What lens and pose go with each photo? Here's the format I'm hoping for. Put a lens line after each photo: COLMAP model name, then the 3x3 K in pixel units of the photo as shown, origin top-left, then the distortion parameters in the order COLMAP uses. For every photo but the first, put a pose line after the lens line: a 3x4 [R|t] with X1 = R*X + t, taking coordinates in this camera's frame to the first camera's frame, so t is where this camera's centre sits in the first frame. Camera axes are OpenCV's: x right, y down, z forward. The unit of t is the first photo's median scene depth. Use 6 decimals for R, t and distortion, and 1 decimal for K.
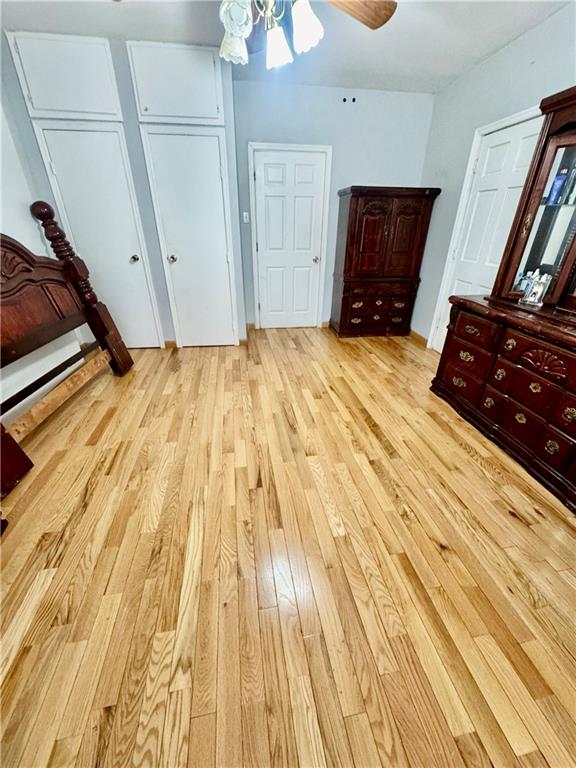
lens RADIAL K [[308.1, 0, 287.9], [0, 308.1, 386.7], [0, 0, 1]] dist [-0.000438, 0.000232]
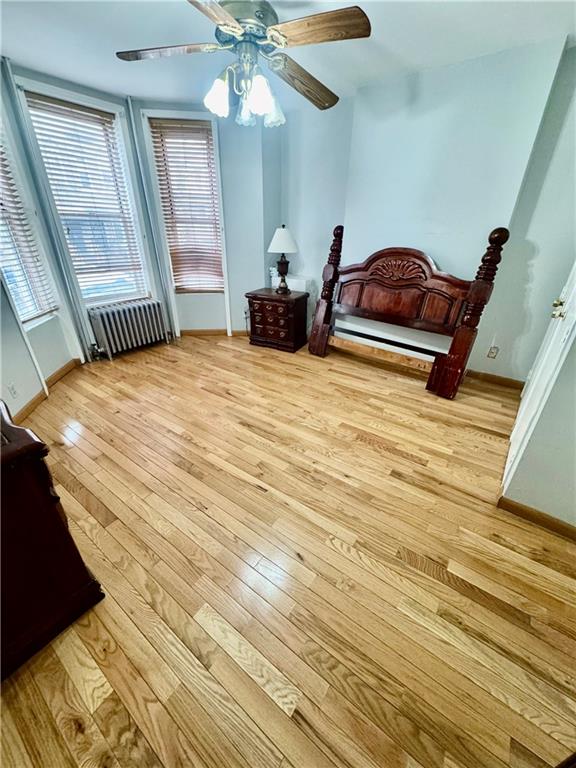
lens RADIAL K [[308.1, 0, 287.9], [0, 308.1, 386.7], [0, 0, 1]] dist [-0.000438, 0.000232]
pose [[-0.713912, 0.307335, -0.629186, 0.530119], [-0.343026, 0.629842, 0.696873, -0.730224], [0.610461, 0.713333, -0.344228, 1.281316]]
